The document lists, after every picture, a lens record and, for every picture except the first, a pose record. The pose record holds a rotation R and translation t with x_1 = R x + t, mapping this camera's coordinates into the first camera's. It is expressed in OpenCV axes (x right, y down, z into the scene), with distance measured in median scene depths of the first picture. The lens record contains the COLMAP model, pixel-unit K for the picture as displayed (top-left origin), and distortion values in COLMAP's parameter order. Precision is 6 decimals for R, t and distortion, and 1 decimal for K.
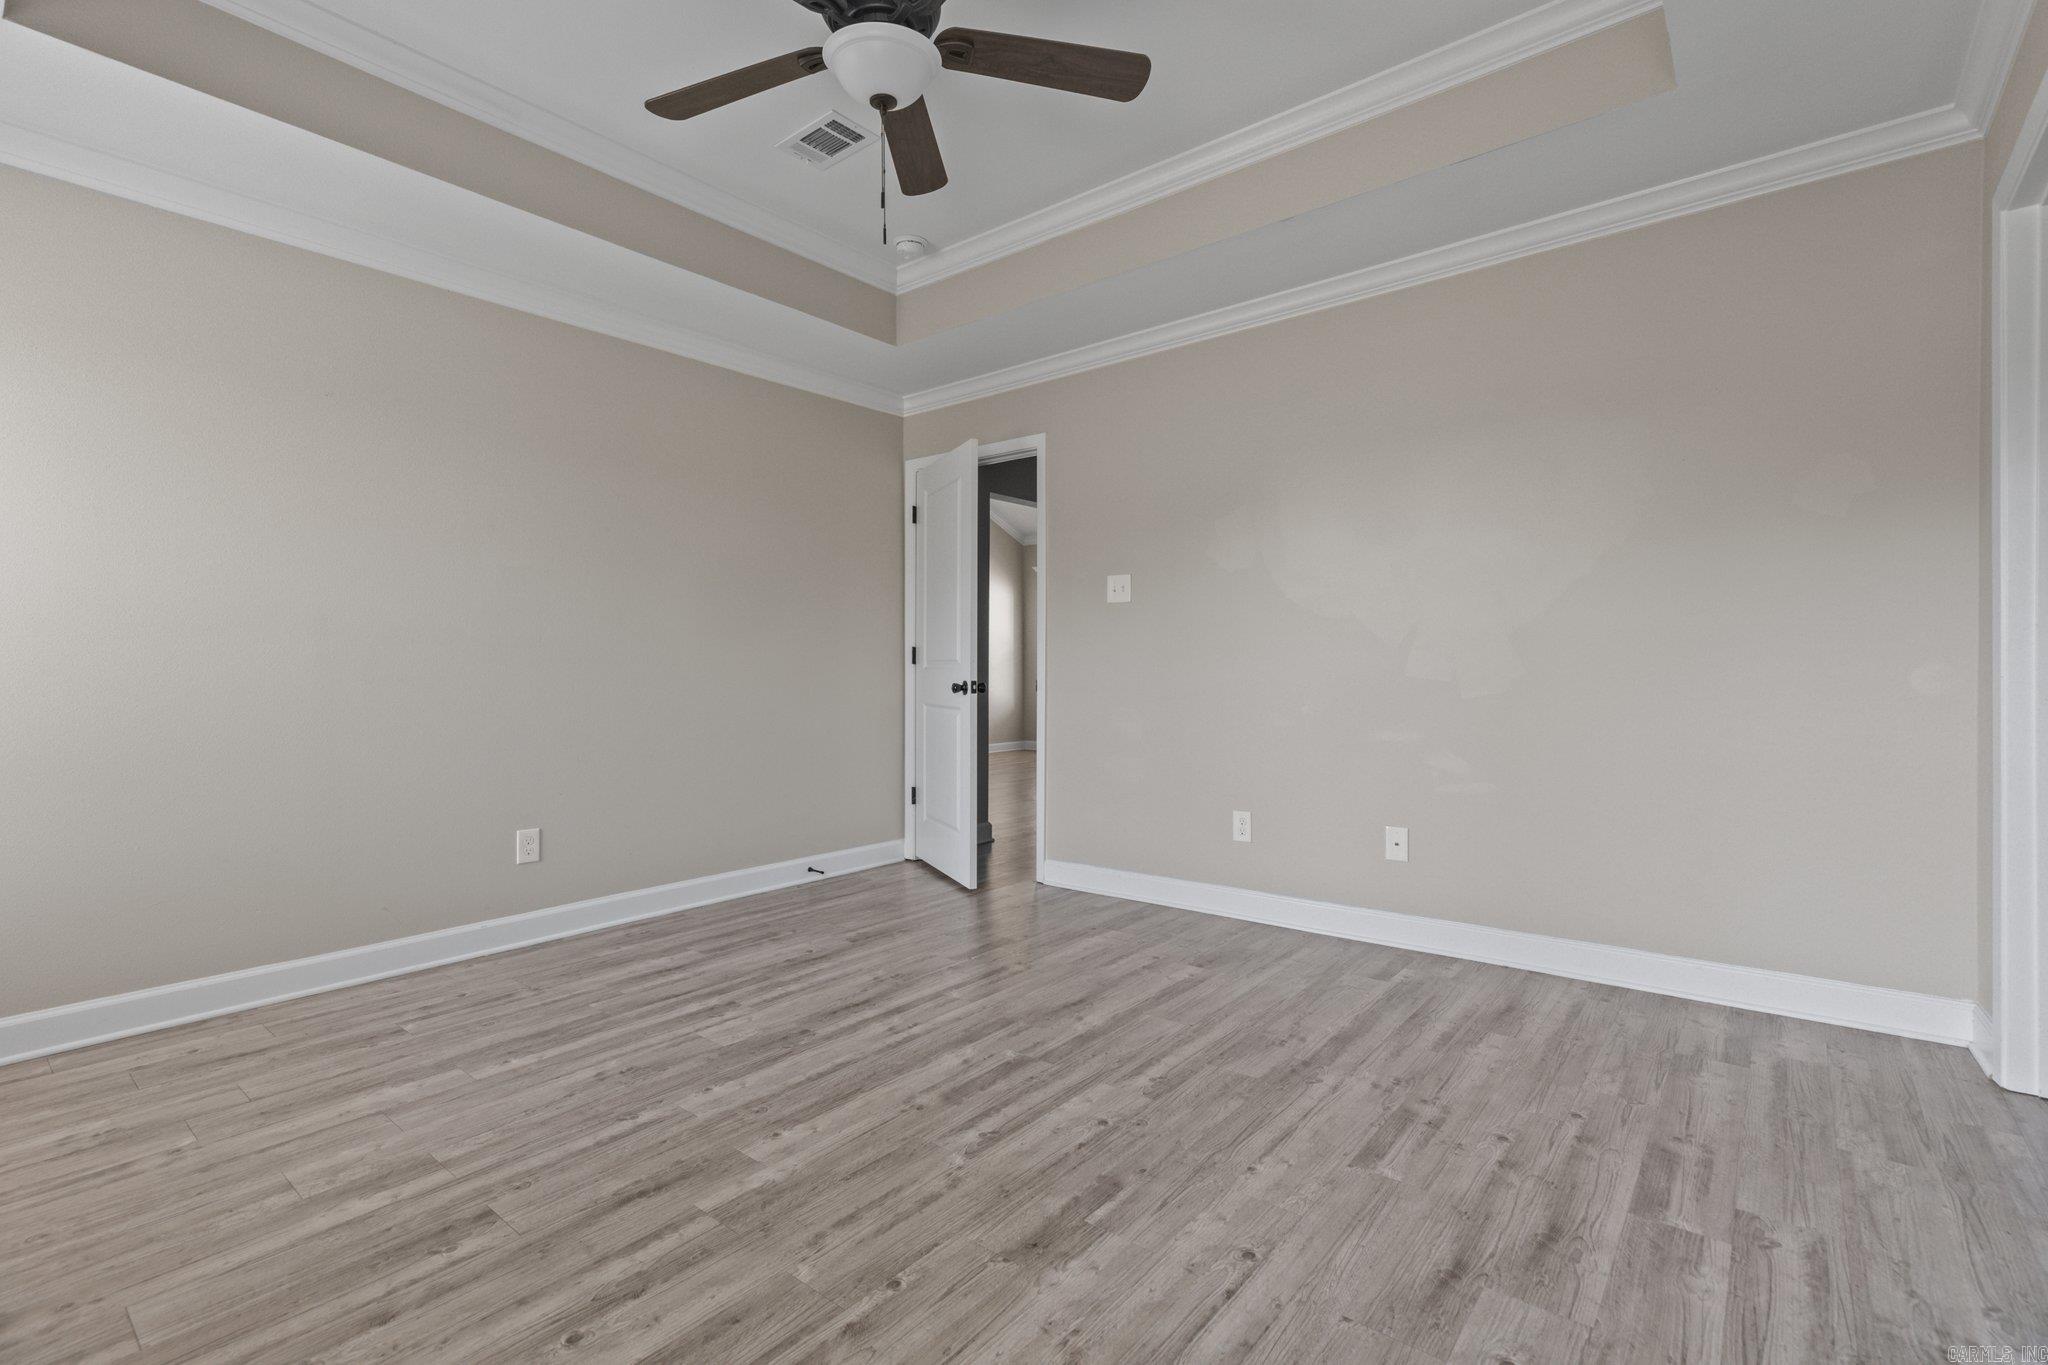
lens RADIAL K [[922.2, 0, 1021.2], [0, 922.2, 671.9], [0, 0, 1]] dist [-0.001534, 0.000733]
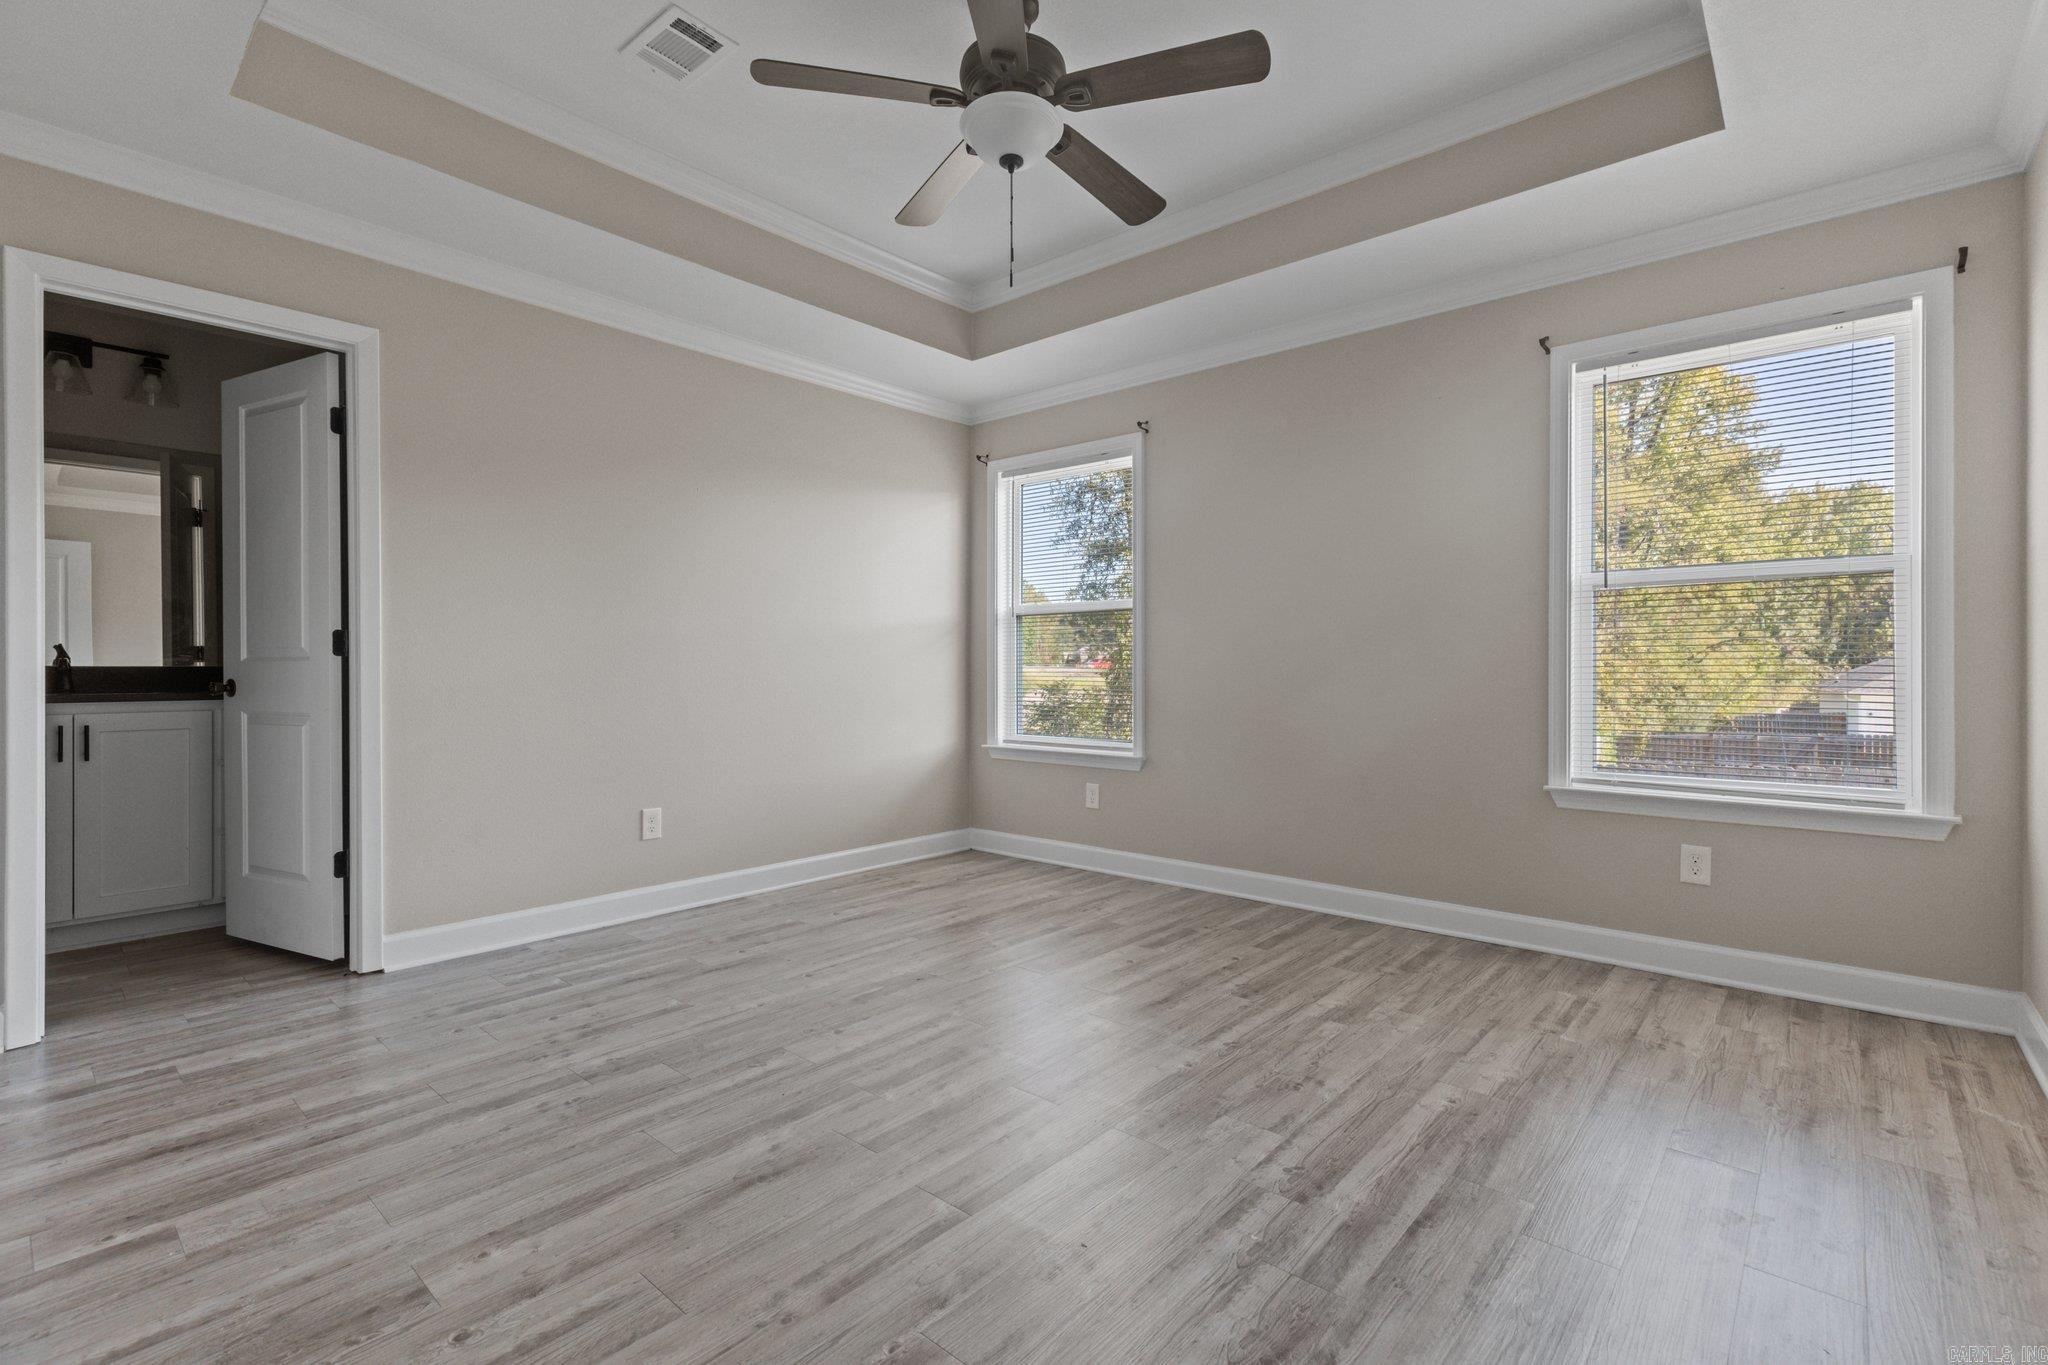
lens RADIAL K [[922.2, 0, 1023.3], [0, 922.2, 684.5], [0, 0, 1]] dist [-0.001534, 0.000733]
pose [[-0.999358, 0.007758, 0.034970, -0.186297], [0.008248, 0.999869, 0.013901, 0.003014], [-0.034858, 0.014180, -0.999292, 1.992846]]
